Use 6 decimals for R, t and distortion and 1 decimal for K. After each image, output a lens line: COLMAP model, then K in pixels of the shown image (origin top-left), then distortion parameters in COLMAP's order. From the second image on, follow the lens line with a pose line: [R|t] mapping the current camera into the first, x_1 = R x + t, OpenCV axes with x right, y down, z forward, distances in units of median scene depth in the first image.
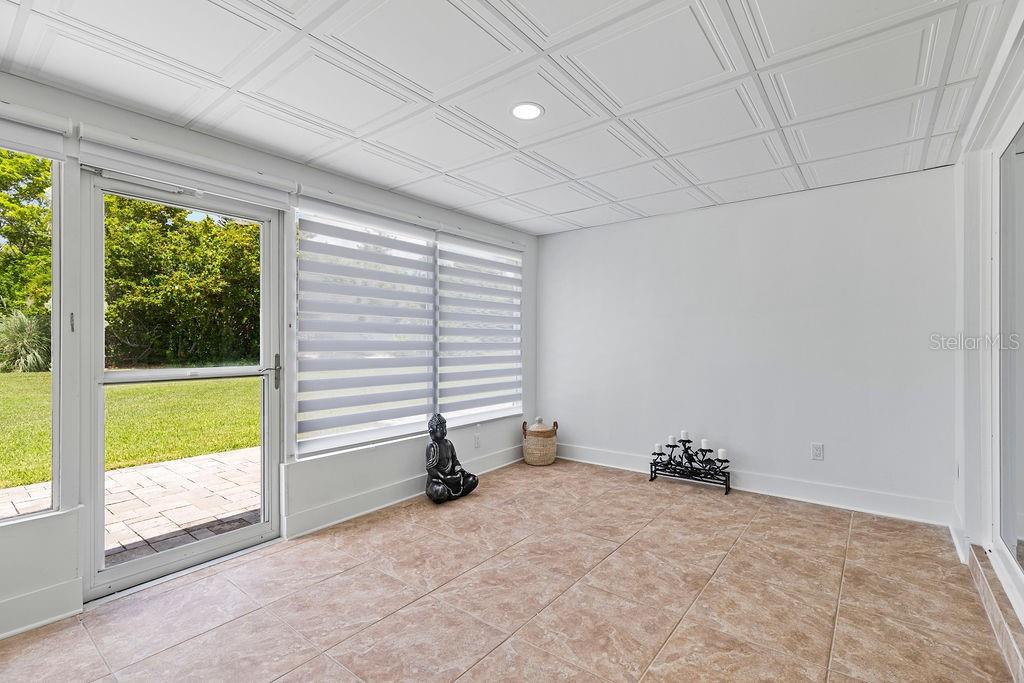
lens RADIAL K [[459.6, 0, 521.8], [0, 459.6, 343.1], [0, 0, 1]] dist [-0.000176, -0.000419]
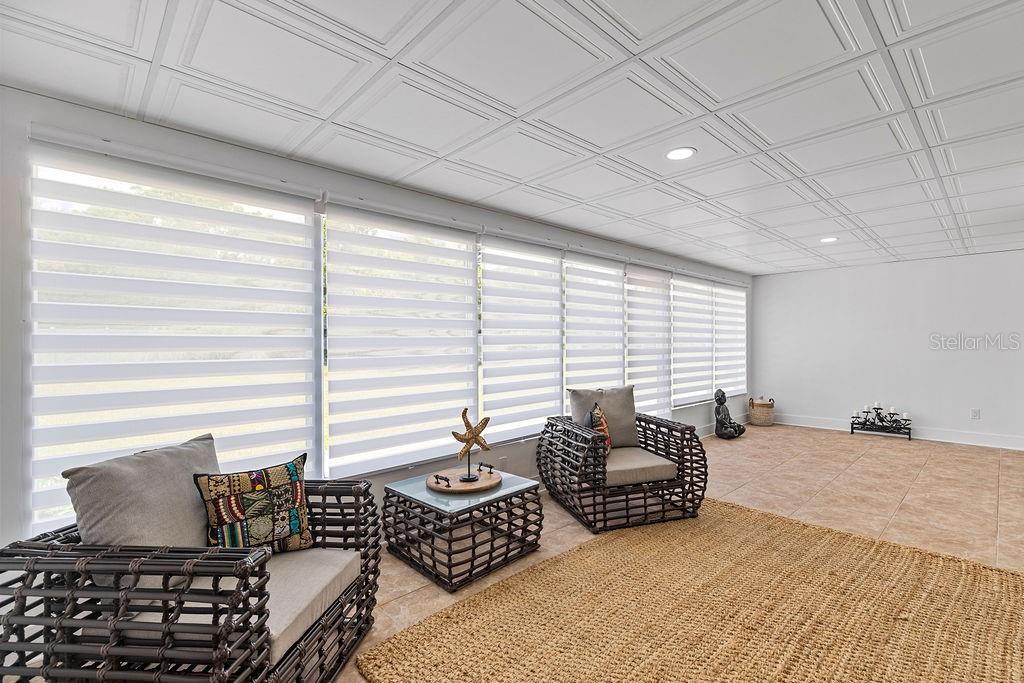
lens RADIAL K [[470.9, 0, 483.0], [0, 470.9, 370.4], [0, 0, 1]] dist [0.000176, 0.000378]
pose [[0.978416, 0.003833, -0.206608, -0.299114], [0.004309, 0.999232, 0.038944, 0.005538], [0.206599, -0.038993, 0.977648, -0.403521]]
